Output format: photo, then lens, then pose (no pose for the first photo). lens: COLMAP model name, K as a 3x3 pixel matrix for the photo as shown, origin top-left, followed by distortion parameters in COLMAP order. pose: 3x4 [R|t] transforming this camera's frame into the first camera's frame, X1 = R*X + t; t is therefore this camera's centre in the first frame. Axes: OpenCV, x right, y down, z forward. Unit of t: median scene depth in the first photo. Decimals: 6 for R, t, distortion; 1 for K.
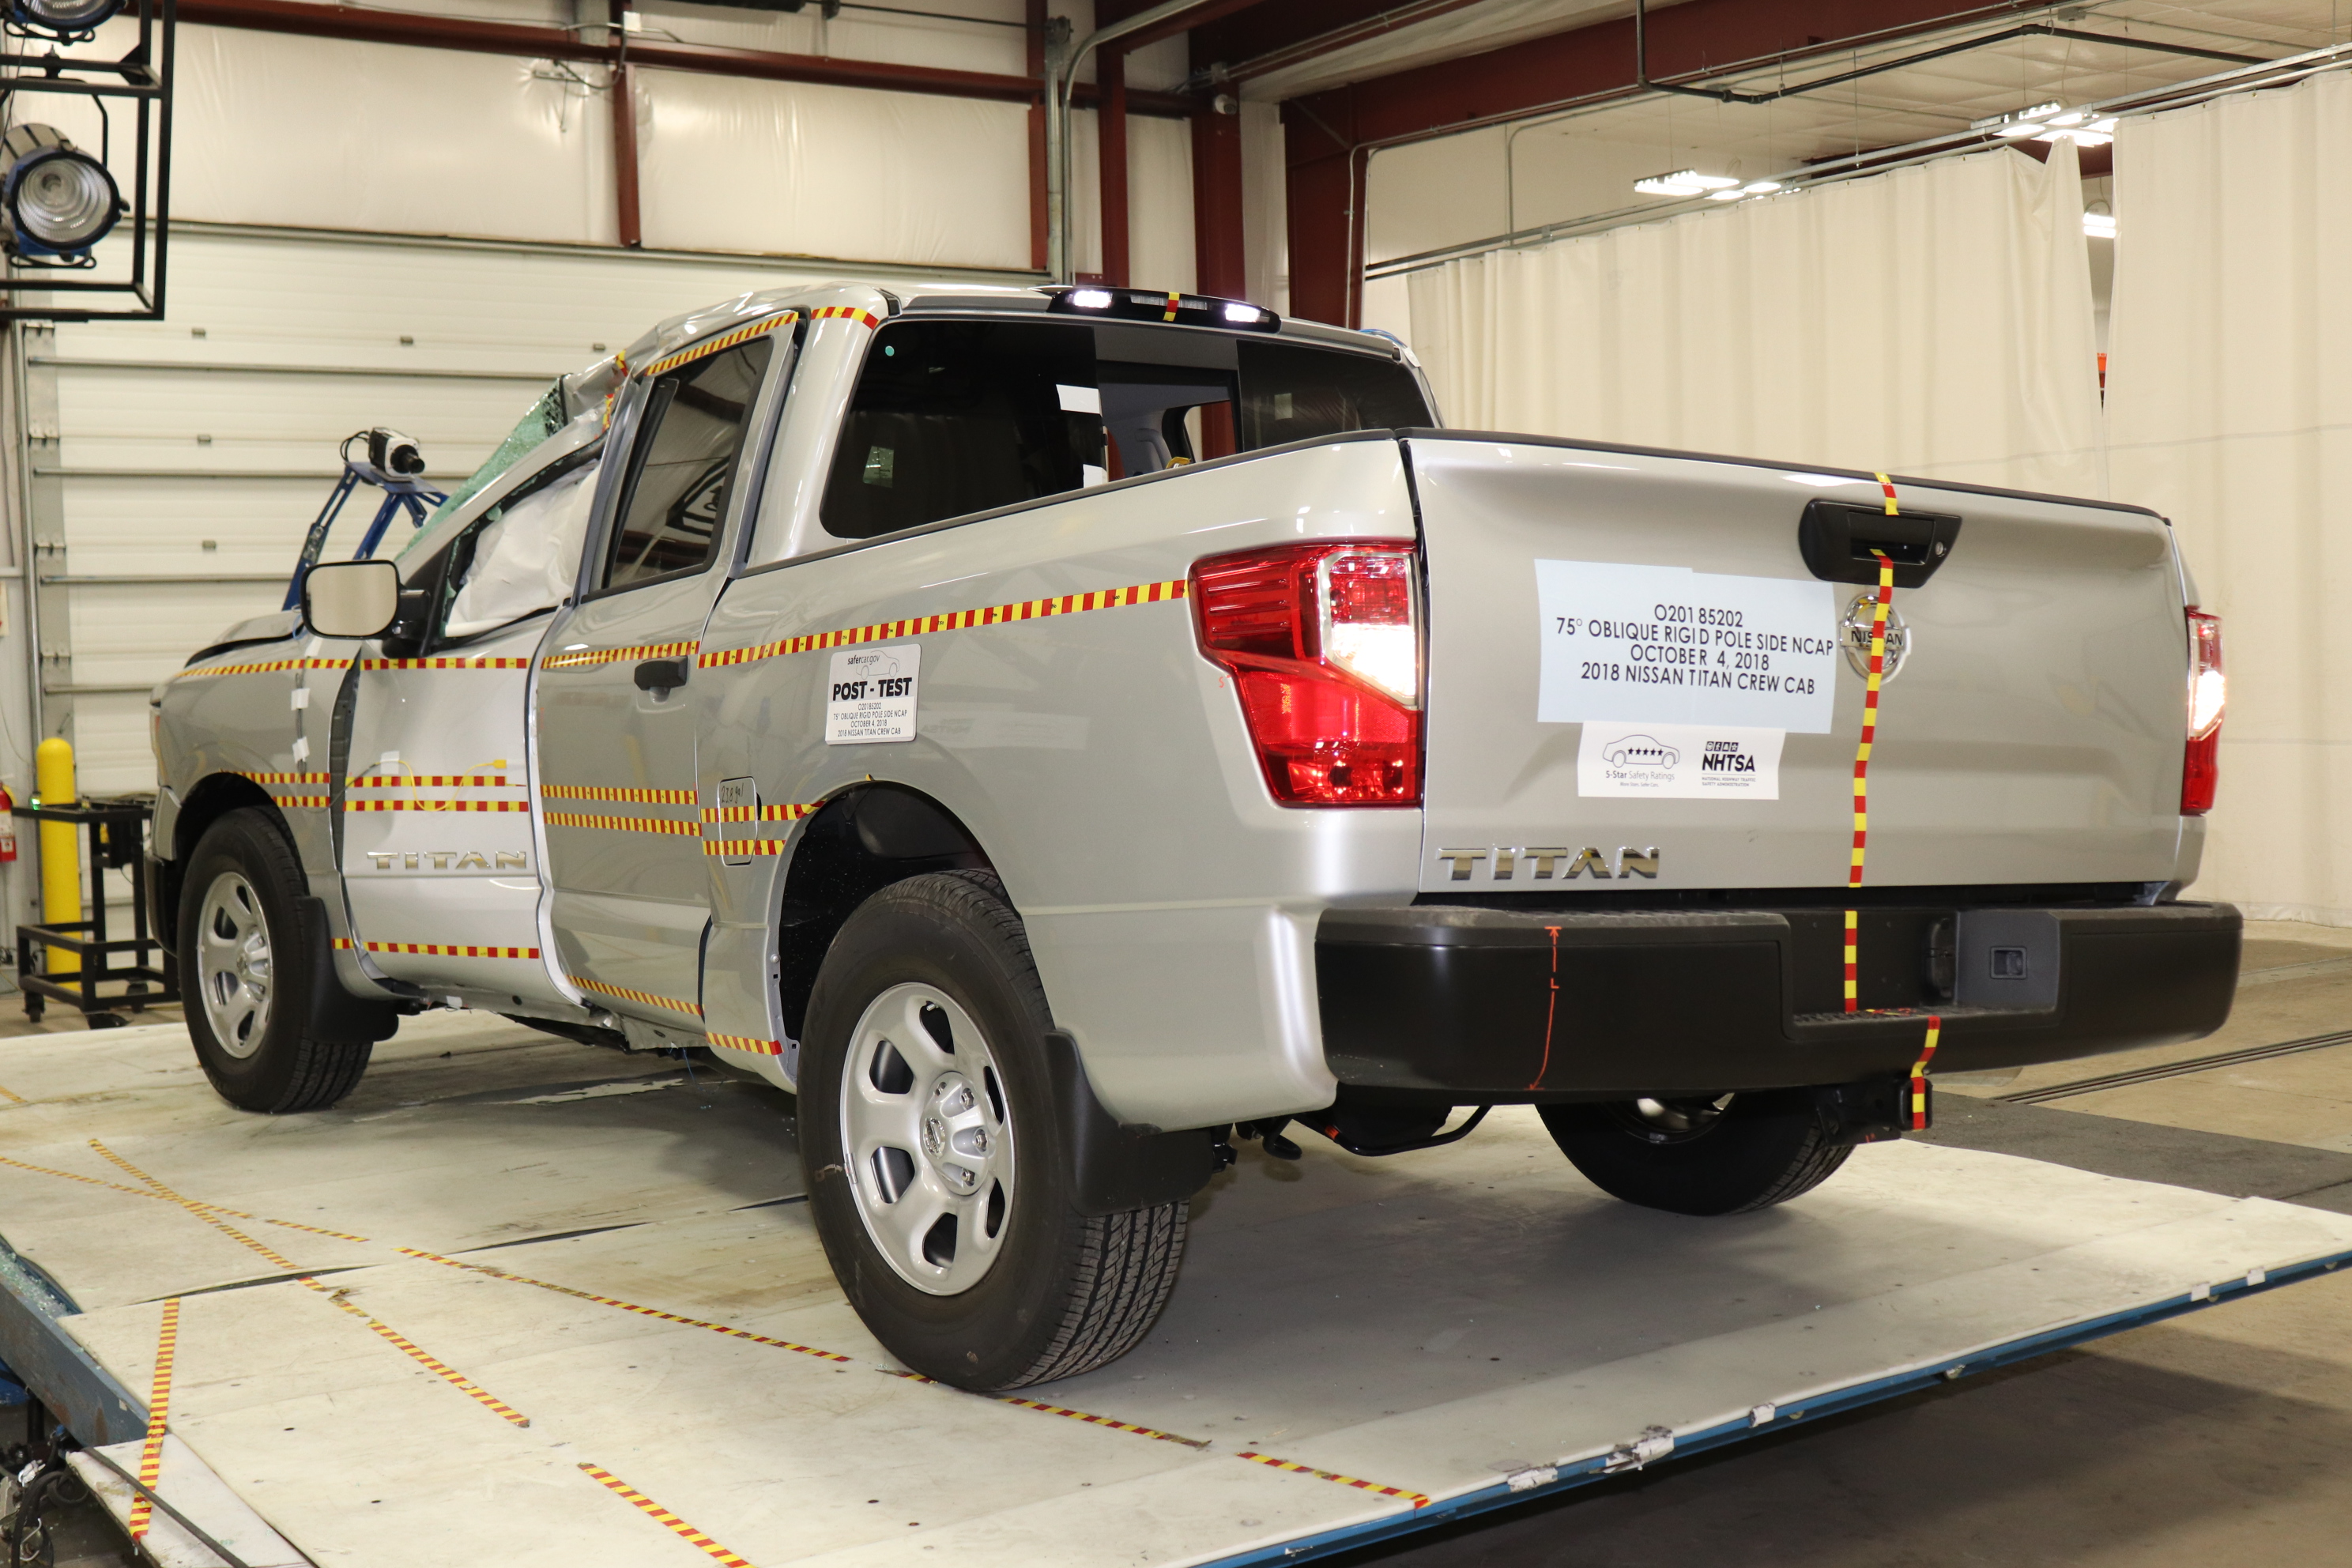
lens RADIAL K [[2738.0, 0, 1174.0], [0, 2738.0, 776.7], [0, 0, 1]] dist [-0.102757, 0.000000]
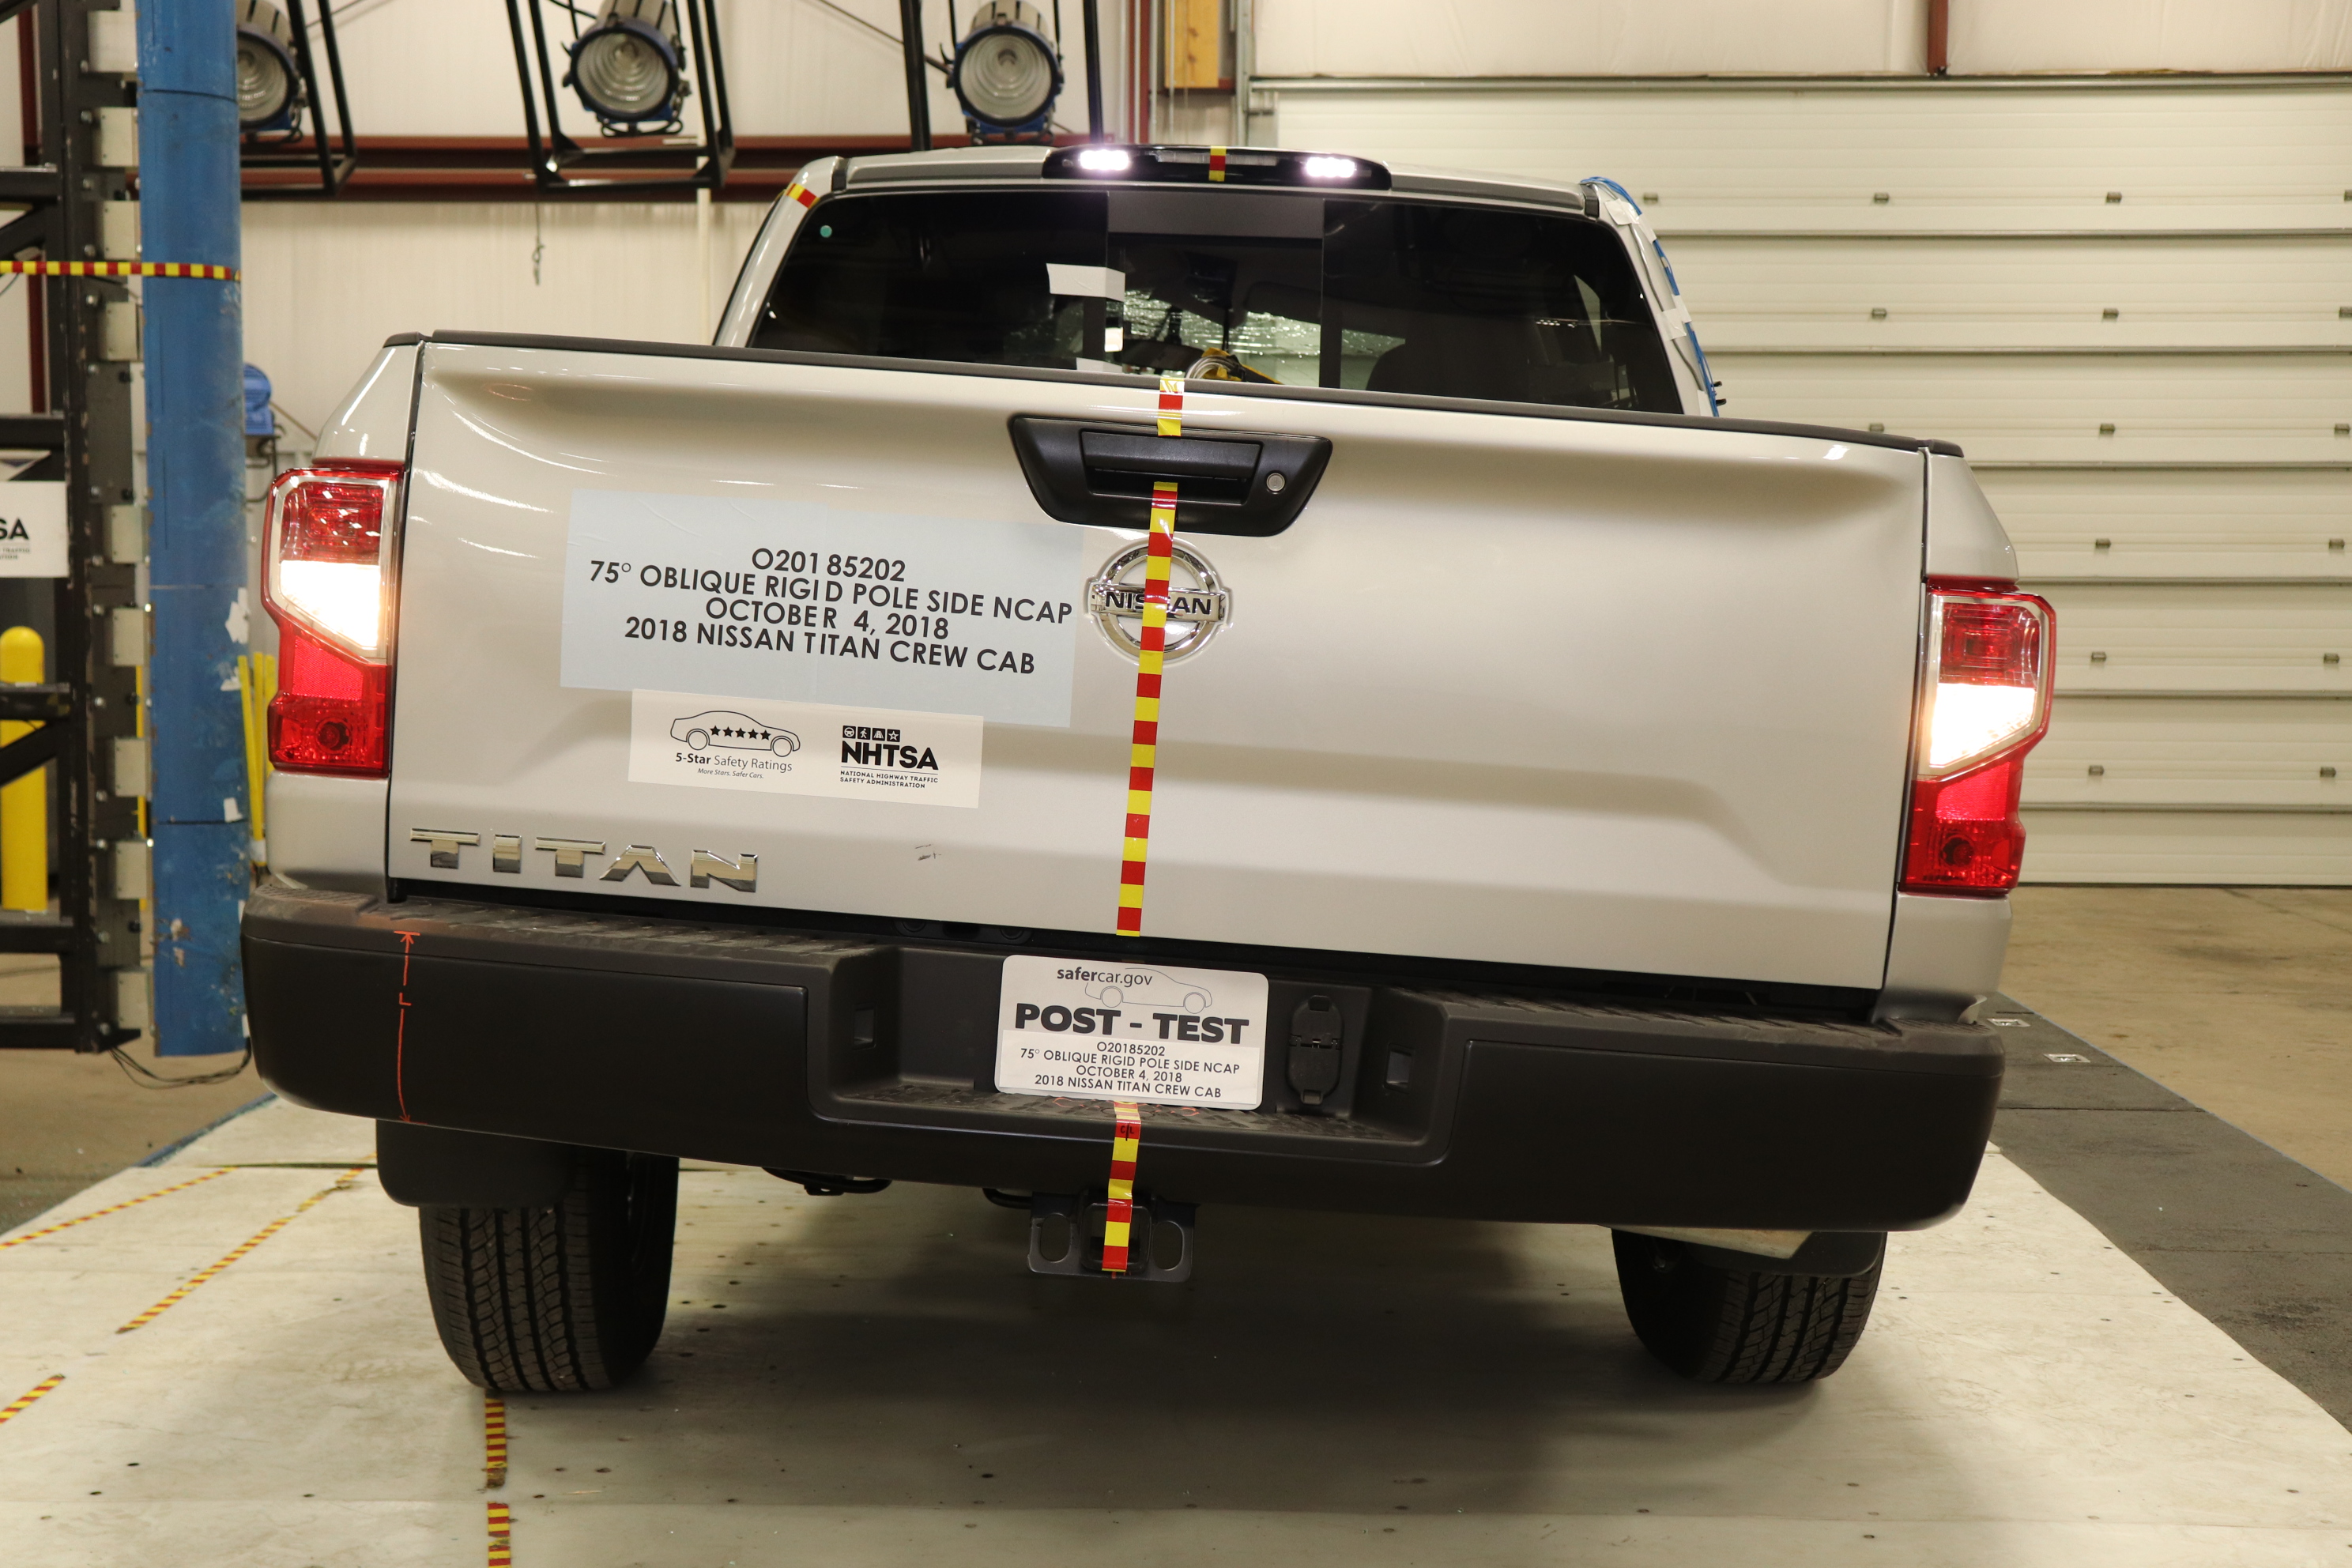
lens RADIAL K [[3152.4, 0, 1171.7], [0, 3152.4, 794.1], [0, 0, 1]] dist [-0.059185, 0.000000]
pose [[0.796809, 0.079906, -0.598925, 0.809933], [-0.059492, 0.996776, 0.053837, -0.047441], [0.601295, -0.007266, 0.798994, 0.333947]]
